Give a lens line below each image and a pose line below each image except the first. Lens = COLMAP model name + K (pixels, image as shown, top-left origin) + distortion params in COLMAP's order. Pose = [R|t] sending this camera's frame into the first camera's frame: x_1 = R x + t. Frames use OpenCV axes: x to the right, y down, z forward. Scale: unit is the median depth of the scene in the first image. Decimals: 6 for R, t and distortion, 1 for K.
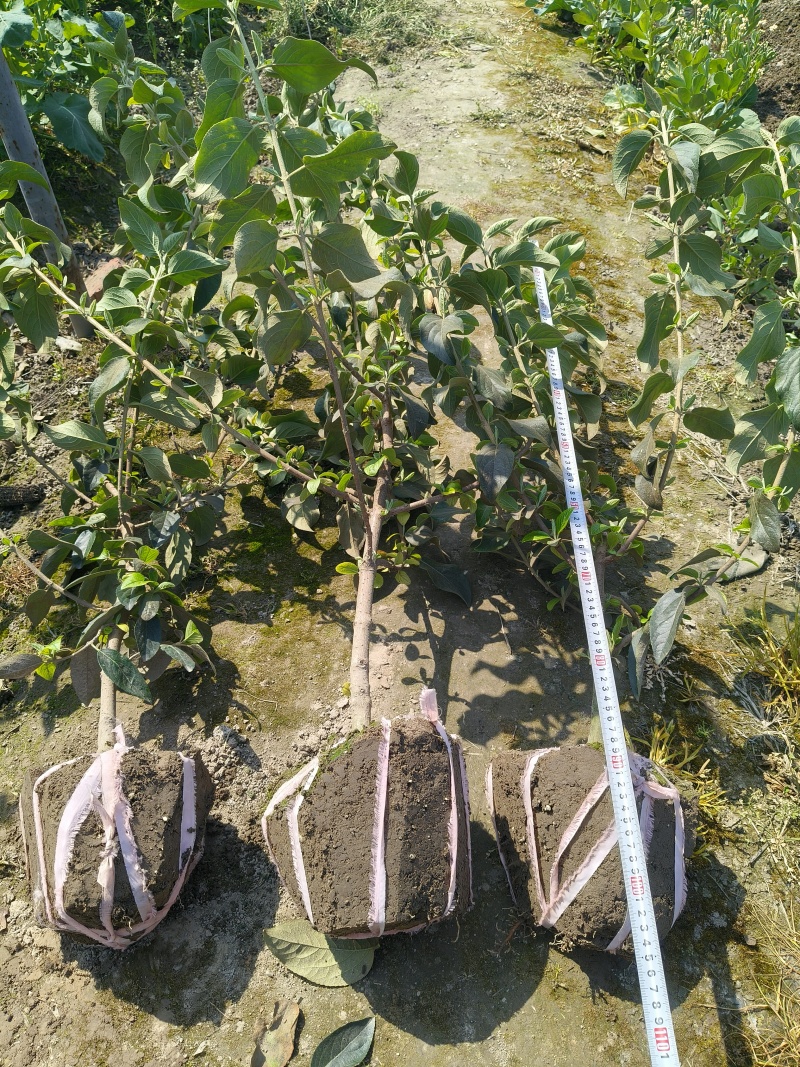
lens RADIAL K [[801.9, 0, 400.0], [0, 801.9, 533.5], [0, 0, 1]] dist [-0.039944, -0.001457]
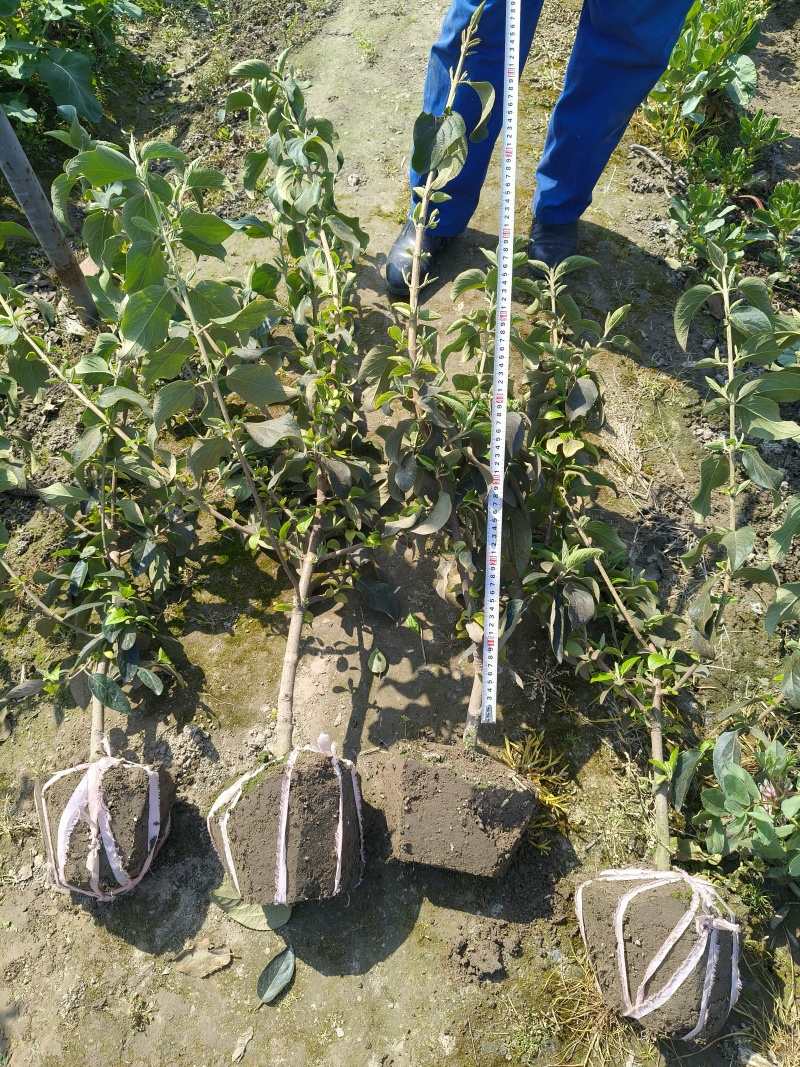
lens RADIAL K [[794.9, 0, 400.0], [0, 794.9, 533.5], [0, 0, 1]] dist [-0.036529, 0.002666]
pose [[0.998648, 0.017803, -0.048837, 0.191908], [-0.008897, 0.984201, 0.176833, -0.324993], [0.051213, -0.176159, 0.983029, -0.203890]]
